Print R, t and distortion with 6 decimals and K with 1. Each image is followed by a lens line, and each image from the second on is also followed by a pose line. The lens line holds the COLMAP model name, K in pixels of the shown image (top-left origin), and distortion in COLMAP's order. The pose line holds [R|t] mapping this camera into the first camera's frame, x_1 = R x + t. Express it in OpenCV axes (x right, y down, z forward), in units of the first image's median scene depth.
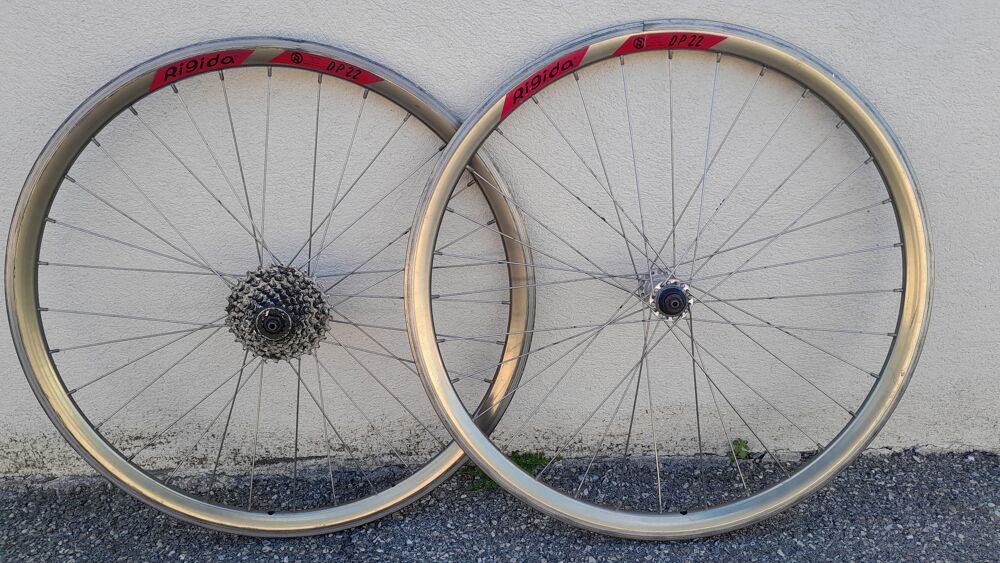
lens RADIAL K [[782.6, 0, 500.0], [0, 782.6, 281.5], [0, 0, 1]] dist [0.004736, -0.006315]
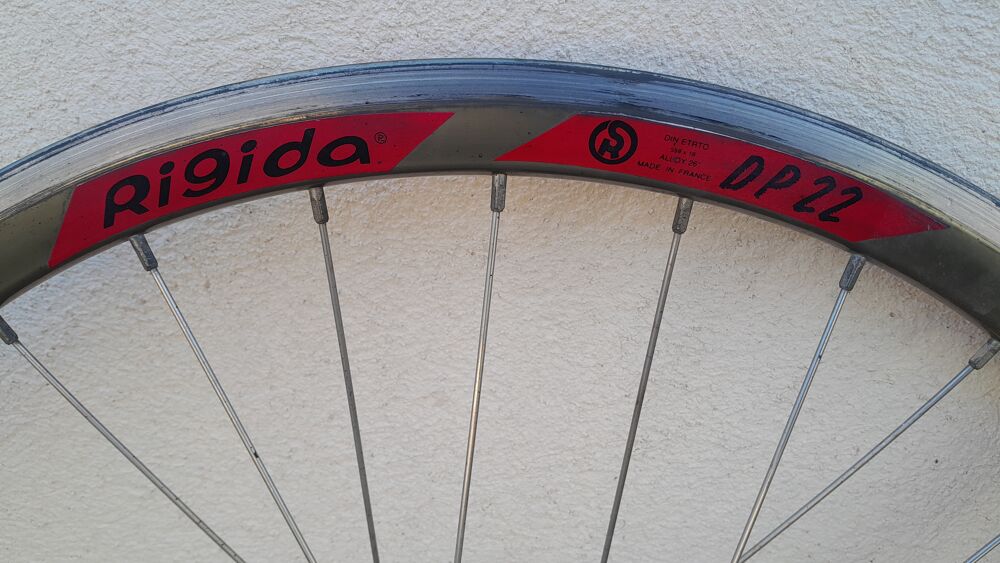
lens RADIAL K [[782.6, 0, 500.0], [0, 782.6, 281.5], [0, 0, 1]] dist [0.004736, -0.006315]
pose [[0.994350, 0.023272, -0.103569, -0.262572], [-0.029269, 0.997958, -0.056771, -0.220359], [0.102036, 0.059482, 0.993001, 0.733300]]
